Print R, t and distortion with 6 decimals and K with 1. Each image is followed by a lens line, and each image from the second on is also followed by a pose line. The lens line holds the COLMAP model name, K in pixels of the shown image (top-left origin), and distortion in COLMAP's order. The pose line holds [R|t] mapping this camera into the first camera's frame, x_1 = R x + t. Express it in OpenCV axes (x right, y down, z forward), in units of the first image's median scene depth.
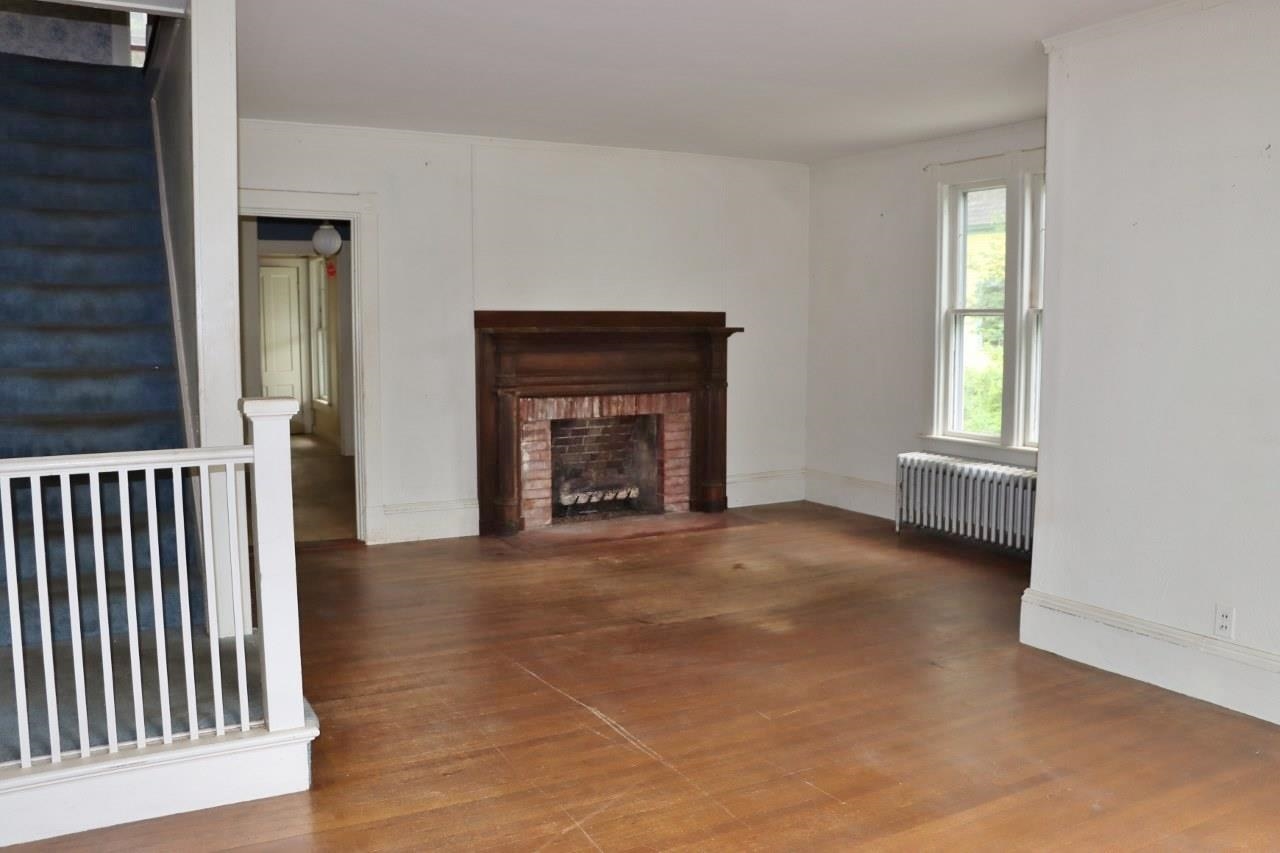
lens RADIAL K [[1023.8, 0, 642.4], [0, 1023.8, 422.6], [0, 0, 1]] dist [-0.125654, -0.016461]
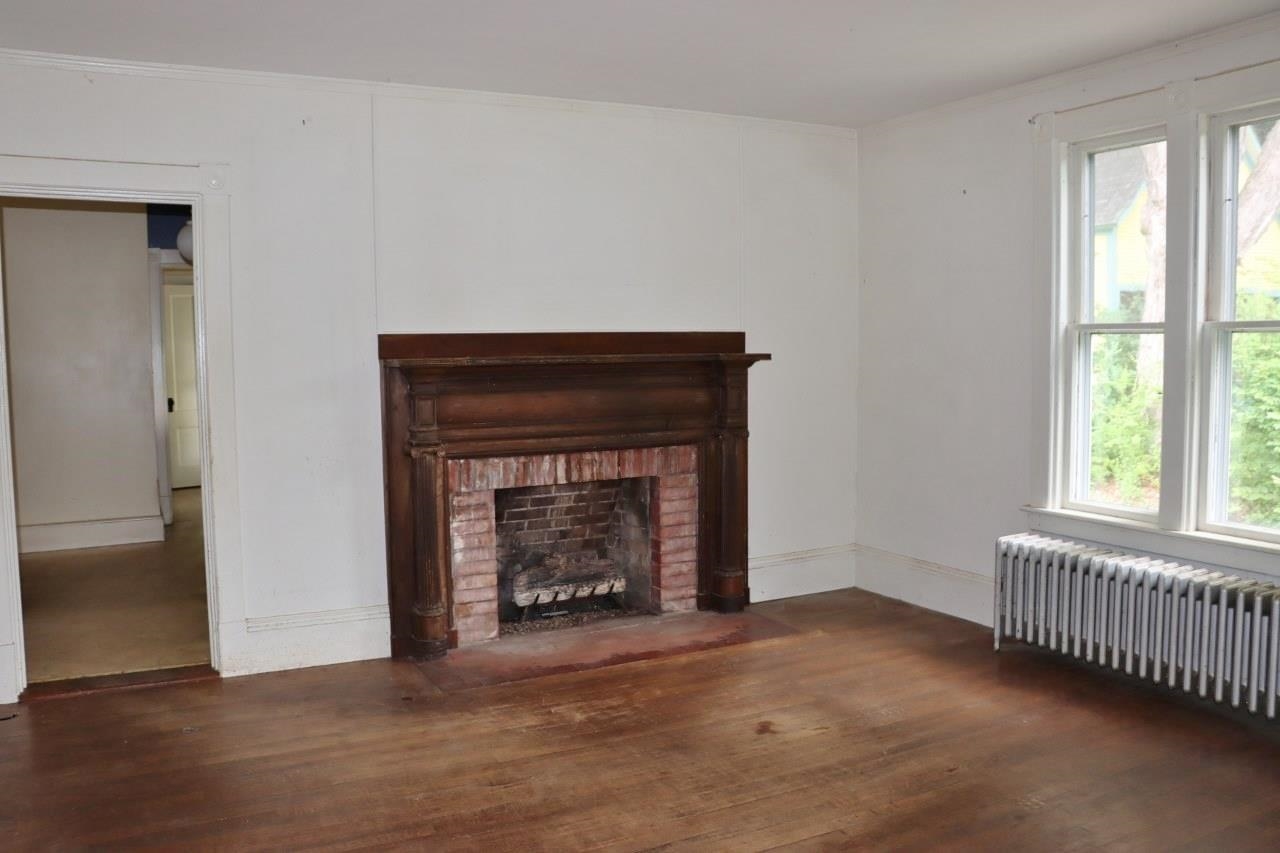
lens RADIAL K [[1023.8, 0, 637.4], [0, 1023.8, 428.1], [0, 0, 1]] dist [-0.125654, -0.016461]
pose [[0.999524, -0.008949, -0.029513, 0.029810], [0.008426, 0.999806, -0.017802, -0.032241], [0.029667, 0.017545, 0.999406, 0.316662]]
